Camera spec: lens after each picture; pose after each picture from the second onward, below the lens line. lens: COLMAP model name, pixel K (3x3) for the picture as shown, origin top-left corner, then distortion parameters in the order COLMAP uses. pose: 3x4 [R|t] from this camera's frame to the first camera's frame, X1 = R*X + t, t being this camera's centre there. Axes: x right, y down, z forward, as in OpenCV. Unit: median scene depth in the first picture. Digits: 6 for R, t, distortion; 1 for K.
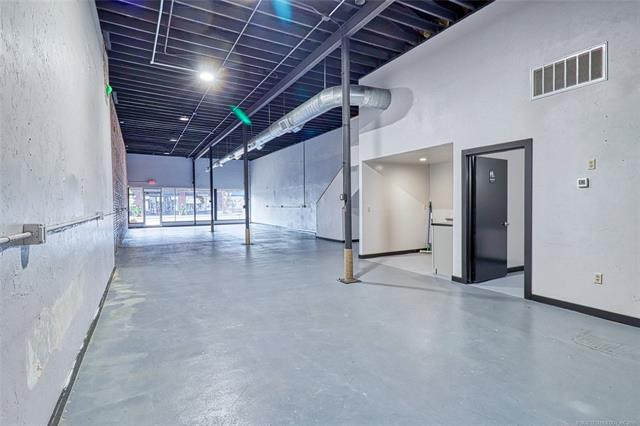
lens RADIAL K [[330.9, 0, 320.0], [0, 330.9, 213.0], [0, 0, 1]] dist [-0.059390, 0.000224]
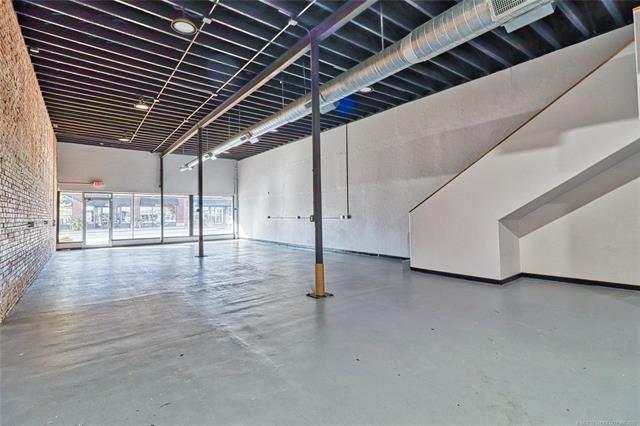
lens RADIAL K [[312.2, 0, 320.0], [0, 312.2, 213.0], [0, 0, 1]] dist [-0.000468, -0.000132]
pose [[0.988448, -0.004533, 0.151492, -0.136041], [0.009410, 0.999460, -0.031487, -0.006338], [-0.151267, 0.032549, 0.987957, 0.249554]]
